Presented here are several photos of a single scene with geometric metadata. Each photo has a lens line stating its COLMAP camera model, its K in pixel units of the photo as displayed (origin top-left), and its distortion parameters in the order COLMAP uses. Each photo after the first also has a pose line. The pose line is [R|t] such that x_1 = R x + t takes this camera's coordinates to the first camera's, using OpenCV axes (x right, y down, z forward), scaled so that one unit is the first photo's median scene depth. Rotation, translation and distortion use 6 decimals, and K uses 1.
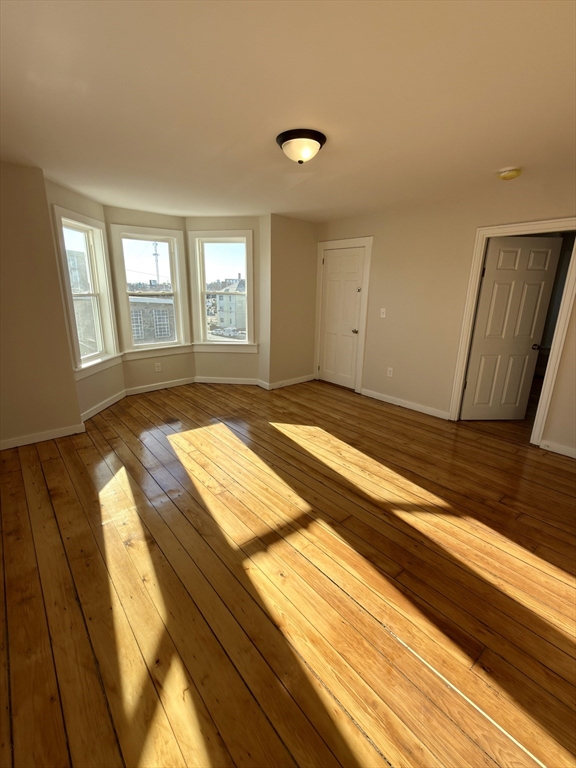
lens RADIAL K [[343.9, 0, 285.4], [0, 343.9, 383.3], [0, 0, 1]] dist [-0.000526, -0.000003]
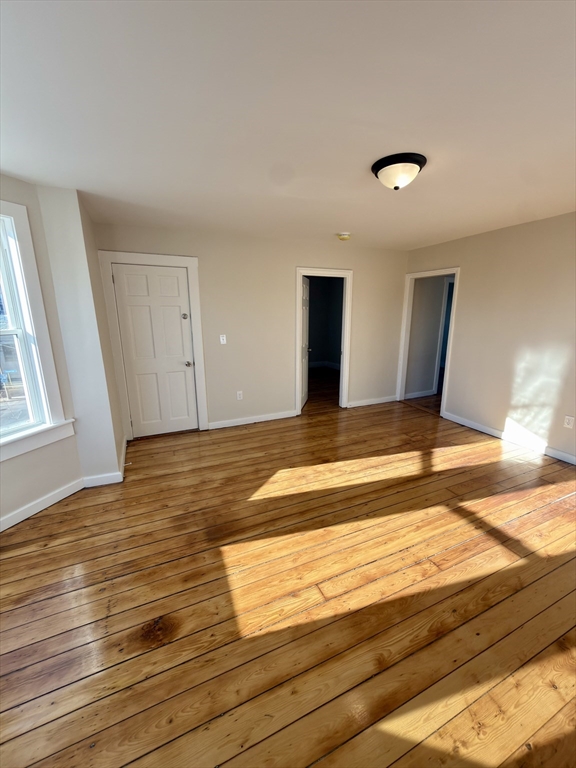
lens RADIAL K [[307.3, 0, 286.9], [0, 307.3, 382.8], [0, 0, 1]] dist [-0.000188, 0.000621]
pose [[0.263924, -0.236033, 0.935218, -0.576580], [0.266433, 0.949712, 0.164502, -0.208320], [-0.927015, 0.205757, 0.313539, 0.668083]]
